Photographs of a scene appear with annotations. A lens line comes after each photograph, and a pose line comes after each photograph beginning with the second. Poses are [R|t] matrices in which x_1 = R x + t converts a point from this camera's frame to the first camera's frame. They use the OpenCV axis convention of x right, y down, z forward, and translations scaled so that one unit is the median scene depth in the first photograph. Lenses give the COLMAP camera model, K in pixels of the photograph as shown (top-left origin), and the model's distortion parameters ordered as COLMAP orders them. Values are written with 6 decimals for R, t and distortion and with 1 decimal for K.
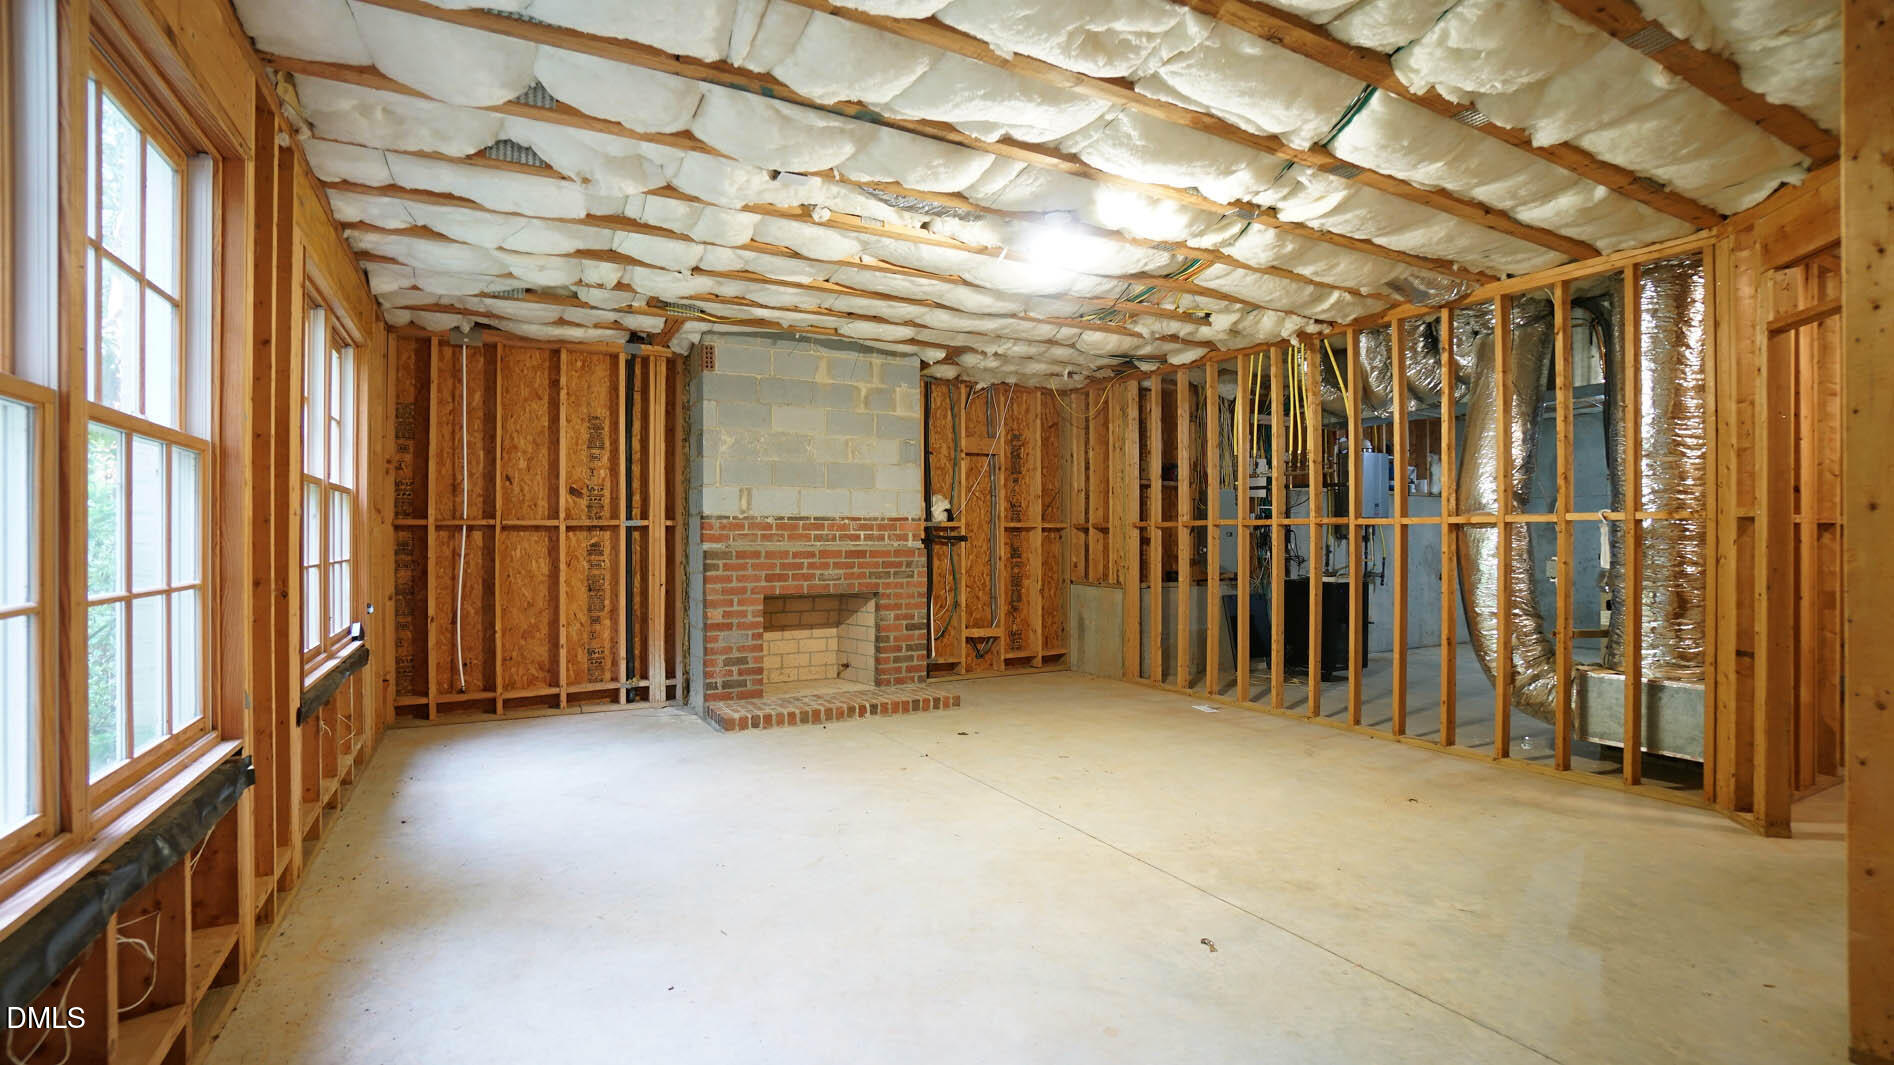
lens RADIAL K [[830.8, 0, 913.1], [0, 830.8, 538.2], [0, 0, 1]] dist [-0.035239, 0.003363]
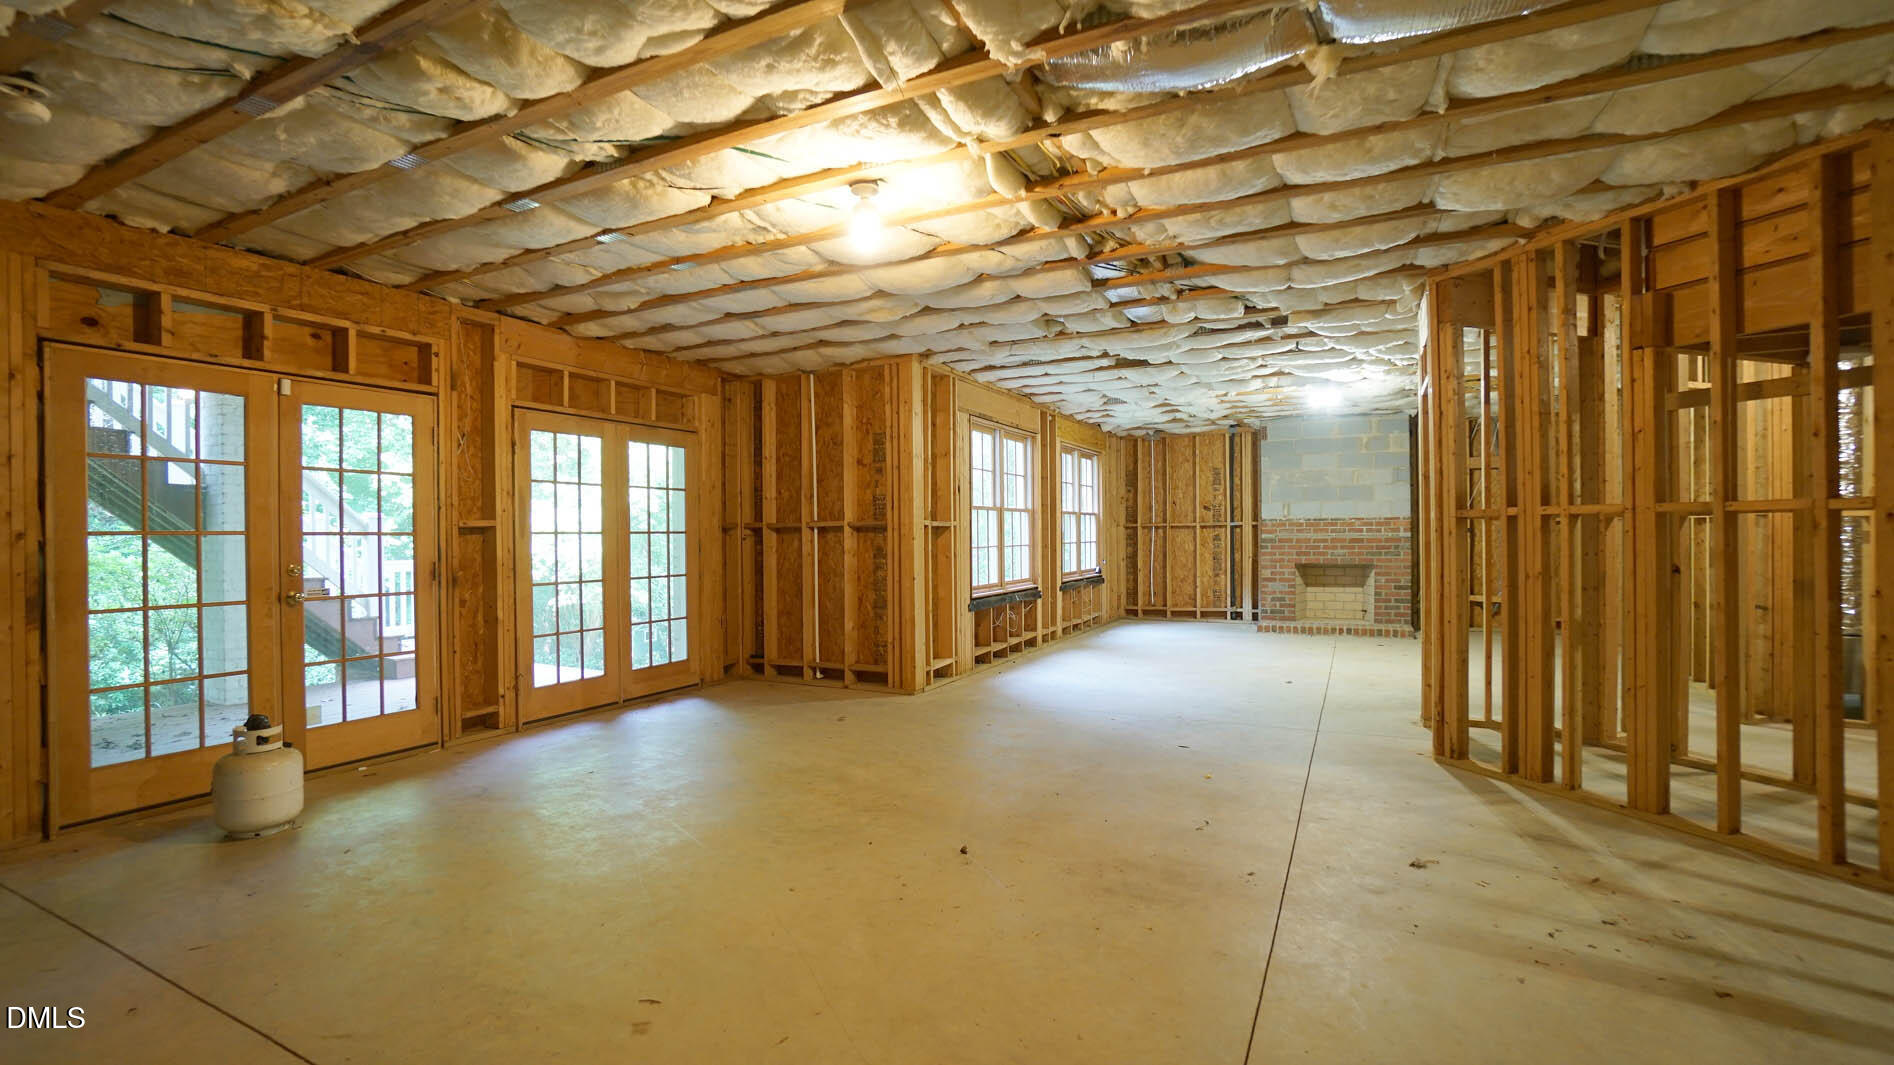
lens RADIAL K [[830.8, 0, 948.5], [0, 830.8, 531.9], [0, 0, 1]] dist [-0.035239, 0.003363]
pose [[0.598513, -0.006301, -0.801088, 0.767589], [0.007707, 0.999968, -0.002107, -0.000639], [0.801076, -0.004913, 0.598542, -0.630299]]
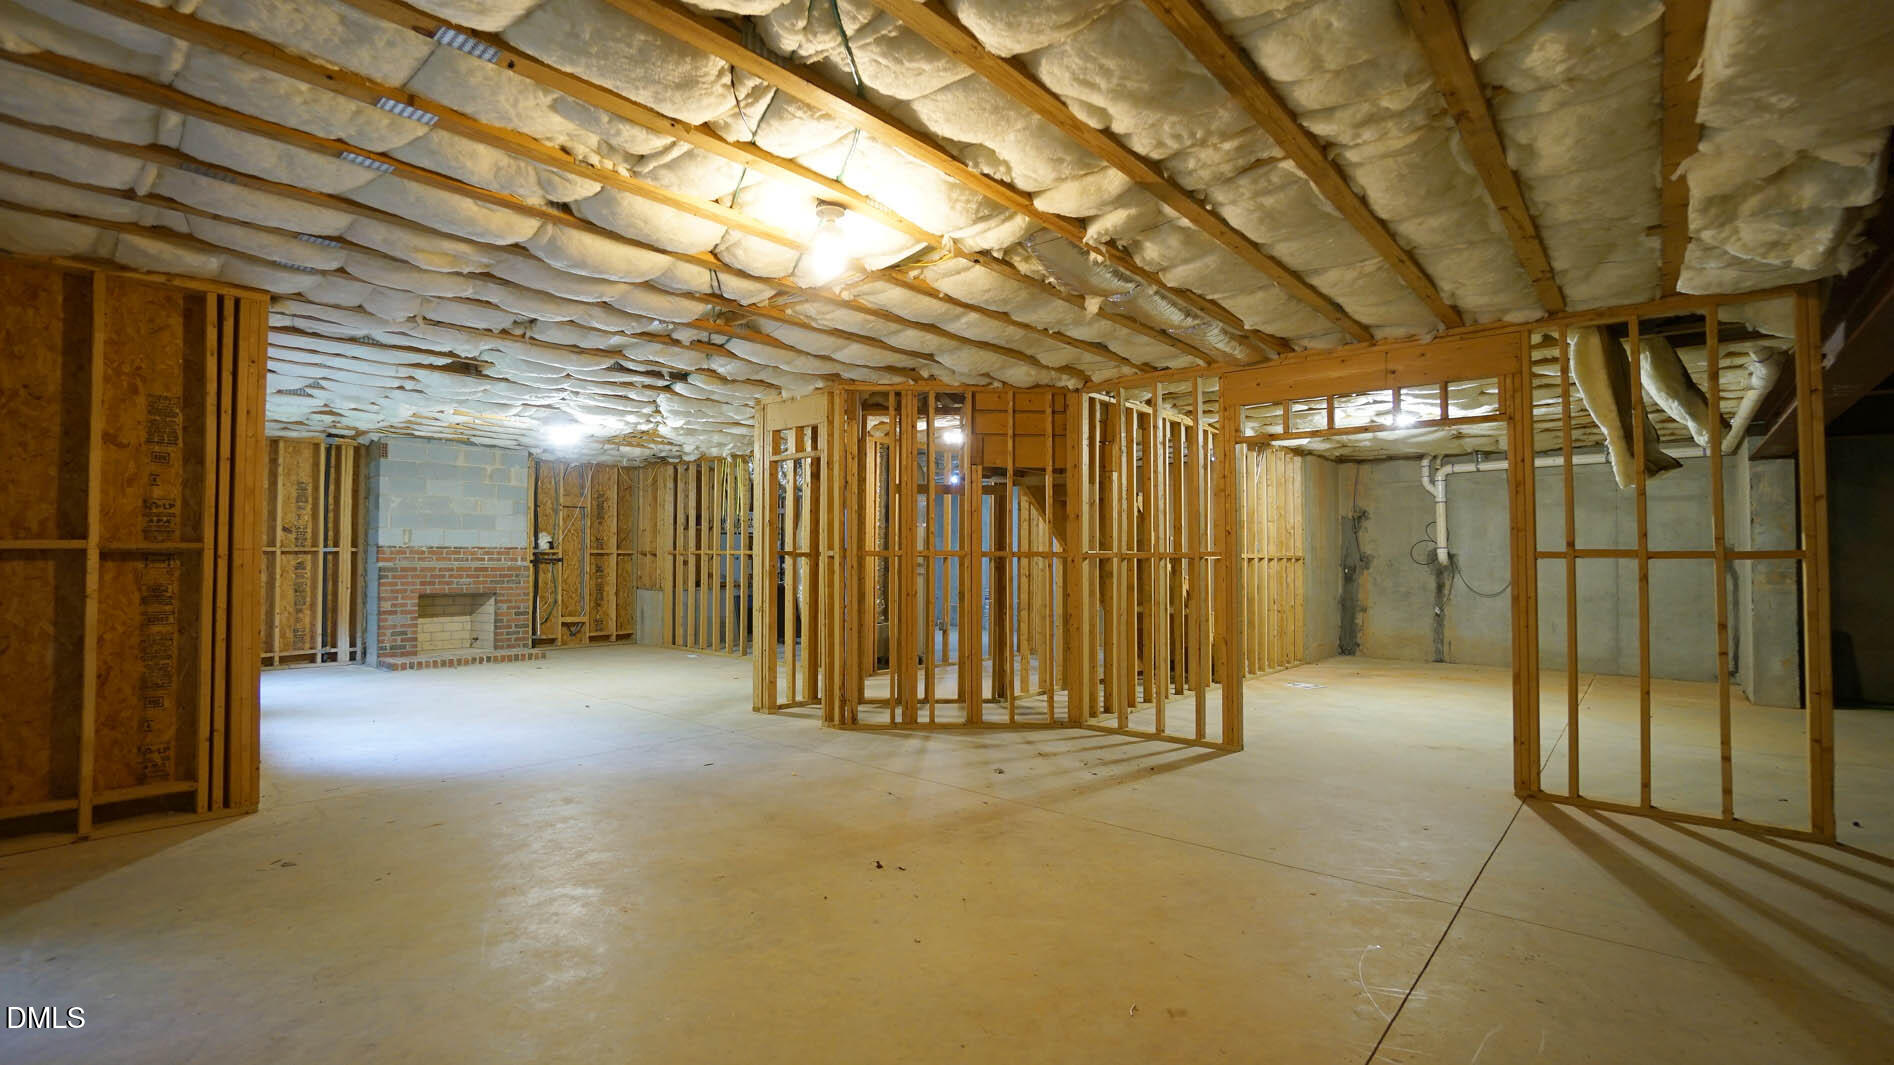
lens RADIAL K [[830.8, 0, 902.2], [0, 830.8, 539.0], [0, 0, 1]] dist [-0.035239, 0.003363]
pose [[0.940382, 0.013284, 0.339861, 0.165413], [-0.005971, 0.999728, -0.022555, -0.009696], [-0.340068, 0.019182, 0.940205, -0.851461]]
